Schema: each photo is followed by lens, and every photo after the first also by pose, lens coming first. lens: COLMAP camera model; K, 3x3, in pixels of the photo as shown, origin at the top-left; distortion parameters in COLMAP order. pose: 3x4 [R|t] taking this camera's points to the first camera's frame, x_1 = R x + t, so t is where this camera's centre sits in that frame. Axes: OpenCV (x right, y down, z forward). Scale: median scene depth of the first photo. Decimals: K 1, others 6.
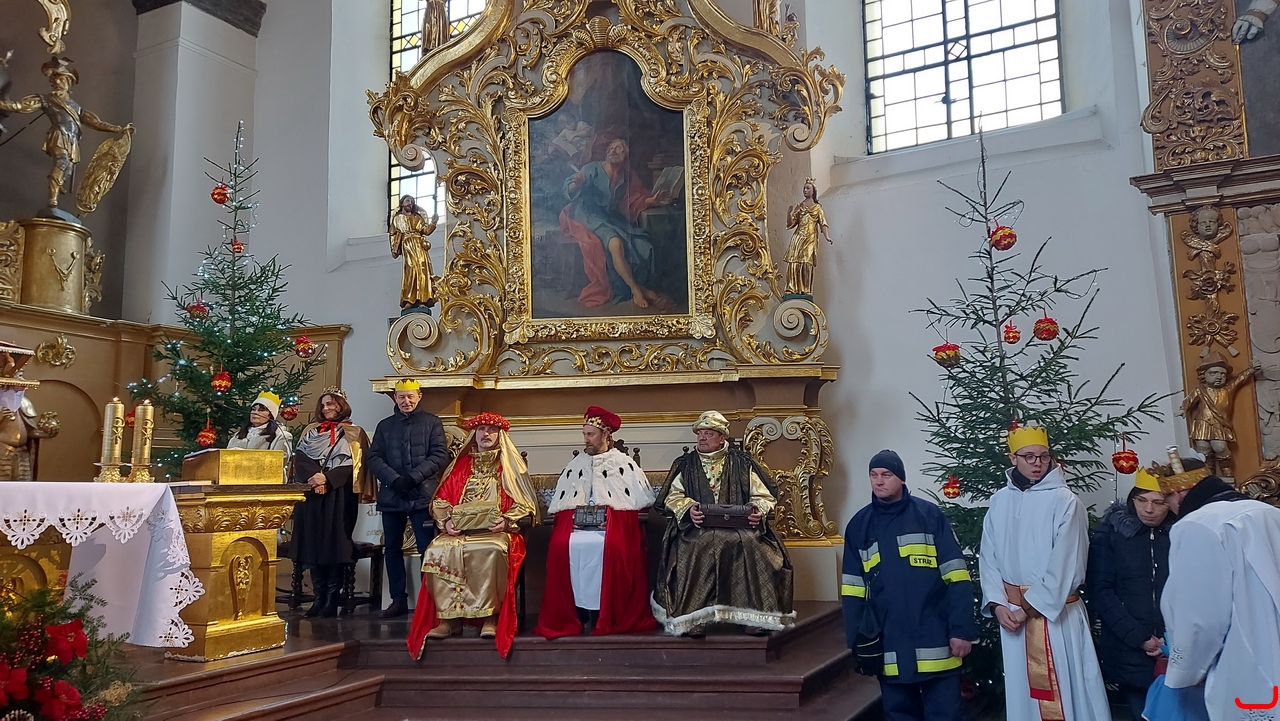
lens RADIAL K [[945.1, 0, 639.9], [0, 945.1, 367.4], [0, 0, 1]] dist [0.110305, -0.091619]
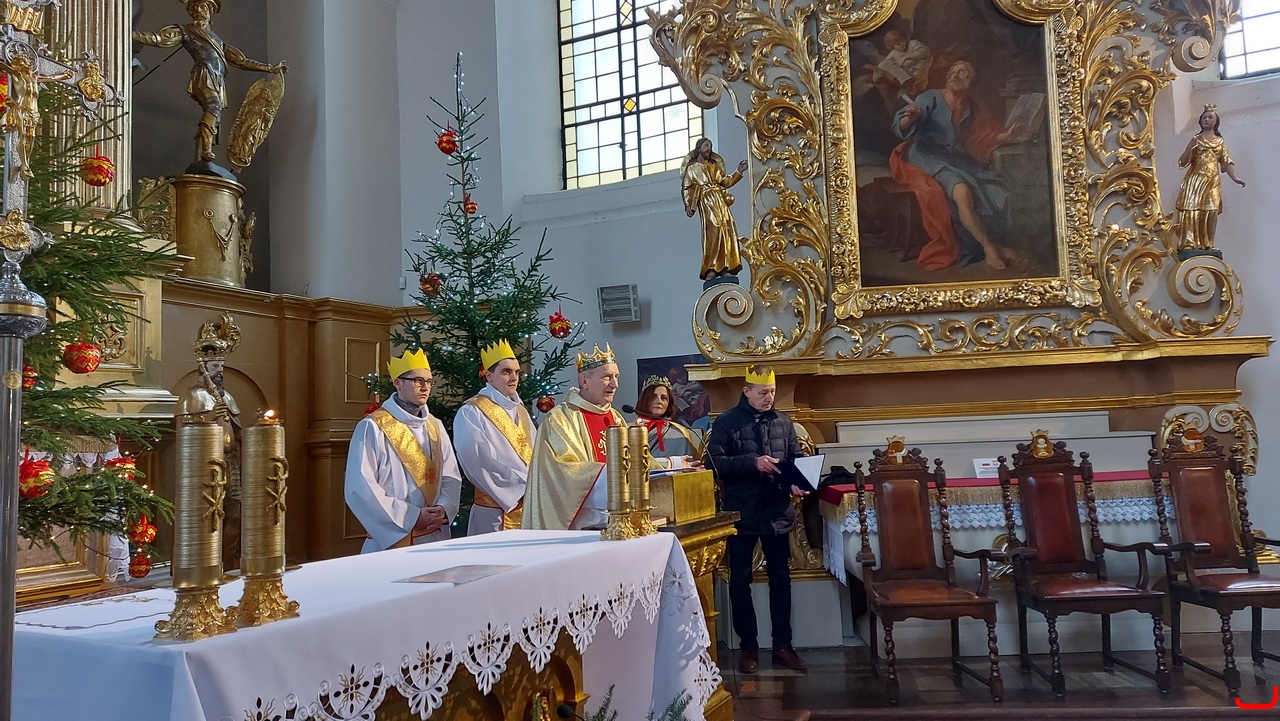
lens RADIAL K [[945.1, 0, 634.6], [0, 945.1, 364.6], [0, 0, 1]] dist [0.110305, -0.091619]
pose [[0.999330, -0.018693, 0.031454, -0.335581], [0.017319, 0.998908, 0.043396, -0.023526], [-0.032231, -0.042822, 0.998563, 0.184626]]
